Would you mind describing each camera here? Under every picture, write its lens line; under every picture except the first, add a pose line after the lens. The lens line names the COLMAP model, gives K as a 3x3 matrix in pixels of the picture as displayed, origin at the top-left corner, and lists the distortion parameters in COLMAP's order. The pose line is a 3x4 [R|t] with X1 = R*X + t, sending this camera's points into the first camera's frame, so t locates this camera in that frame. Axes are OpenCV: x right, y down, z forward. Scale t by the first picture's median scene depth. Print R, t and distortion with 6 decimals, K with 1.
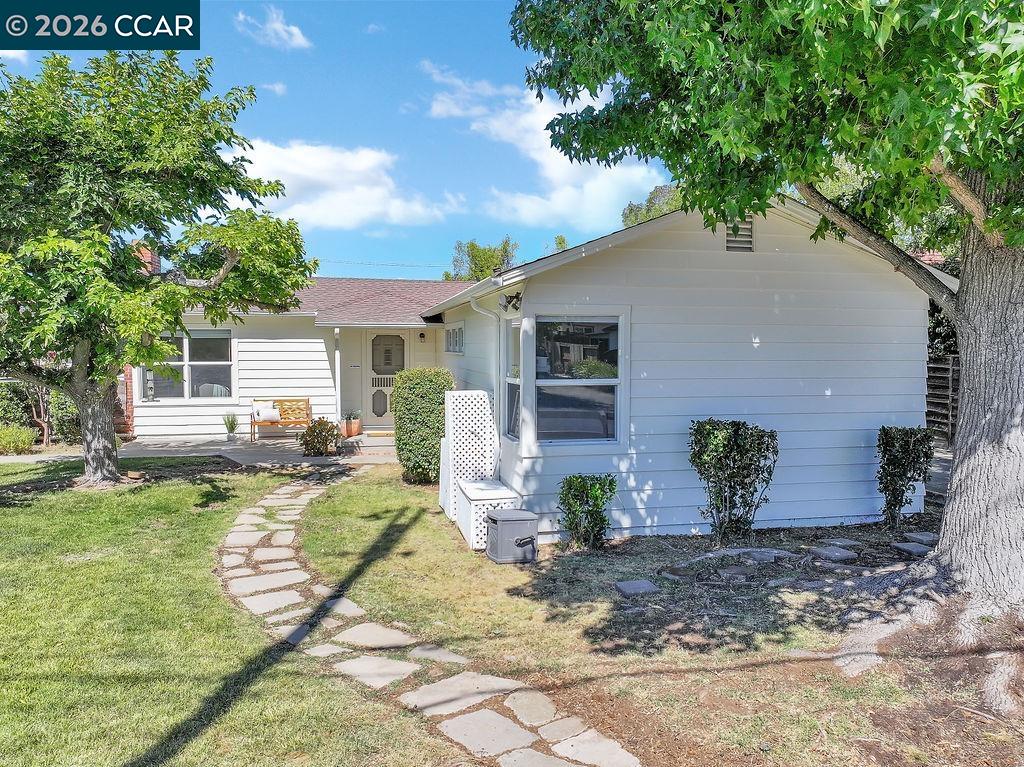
lens RADIAL K [[751.7, 0, 508.6], [0, 751.7, 378.6], [0, 0, 1]] dist [-0.000747, 0.012392]
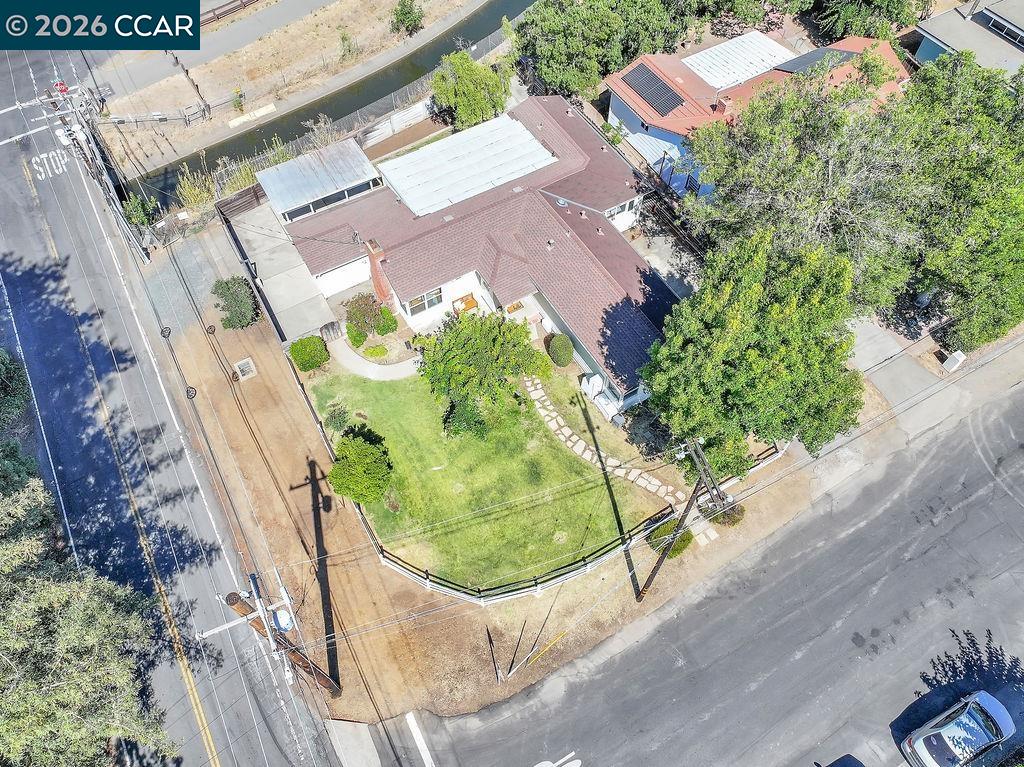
lens RADIAL K [[751.7, 0, 508.6], [0, 751.7, 378.6], [0, 0, 1]] dist [-0.000747, 0.012392]
pose [[0.945867, -0.269520, 0.180819, -1.615700], [0.007078, 0.574125, 0.818737, -4.293930], [-0.324478, -0.773137, 0.544953, -1.302746]]
